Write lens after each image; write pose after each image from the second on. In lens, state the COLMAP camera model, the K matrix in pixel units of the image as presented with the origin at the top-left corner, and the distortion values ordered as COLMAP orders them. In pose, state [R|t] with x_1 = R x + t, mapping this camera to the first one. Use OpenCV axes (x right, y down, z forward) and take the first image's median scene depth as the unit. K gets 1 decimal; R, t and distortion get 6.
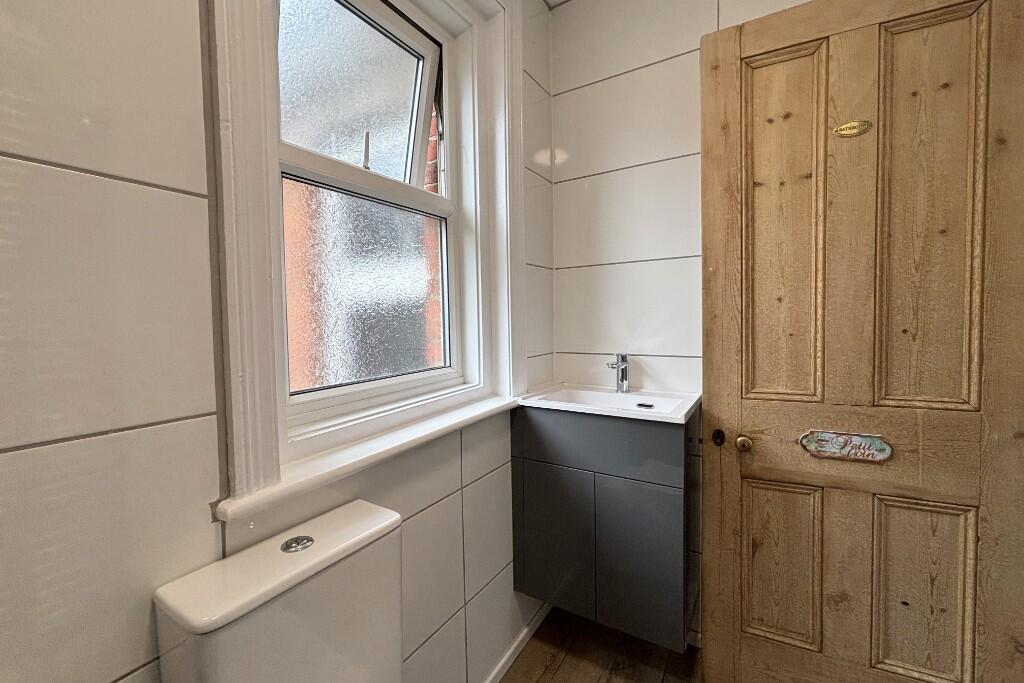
lens RADIAL K [[412.8, 0, 513.6], [0, 412.8, 337.9], [0, 0, 1]] dist [0.000072, -0.000035]
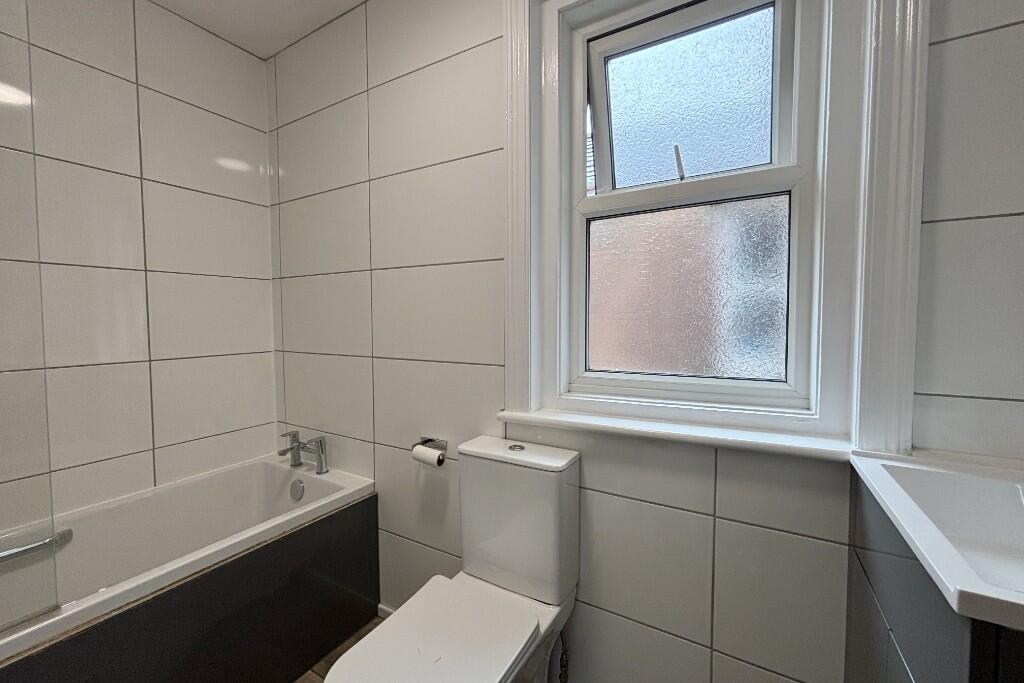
lens RADIAL K [[412.8, 0, 513.6], [0, 412.8, 337.9], [0, 0, 1]] dist [0.000072, -0.000035]
pose [[0.029358, 0.063769, -0.997533, 1.023315], [-0.028991, 0.997597, 0.062919, -0.085023], [0.999148, 0.027072, 0.031136, 0.728810]]
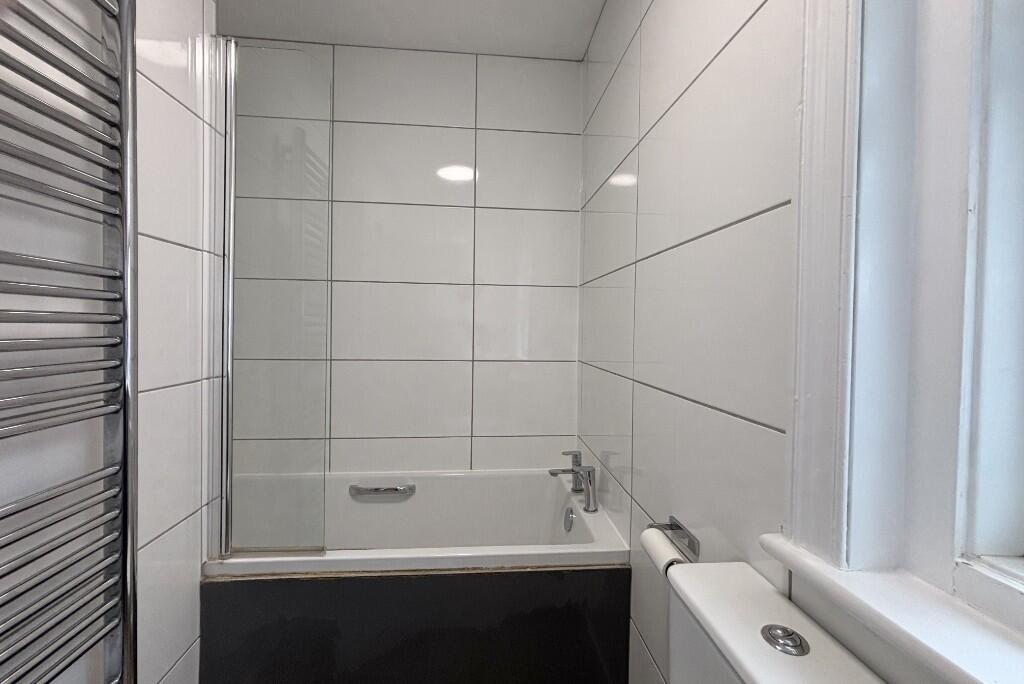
lens RADIAL K [[413.0, 0, 515.0], [0, 413.0, 331.9], [0, 0, 1]] dist [0.000332, 0.000047]
pose [[-0.801417, 0.007805, -0.598056, 0.261832], [-0.023978, 0.998692, 0.045165, -0.074353], [0.597626, 0.050536, -0.800181, 1.020411]]
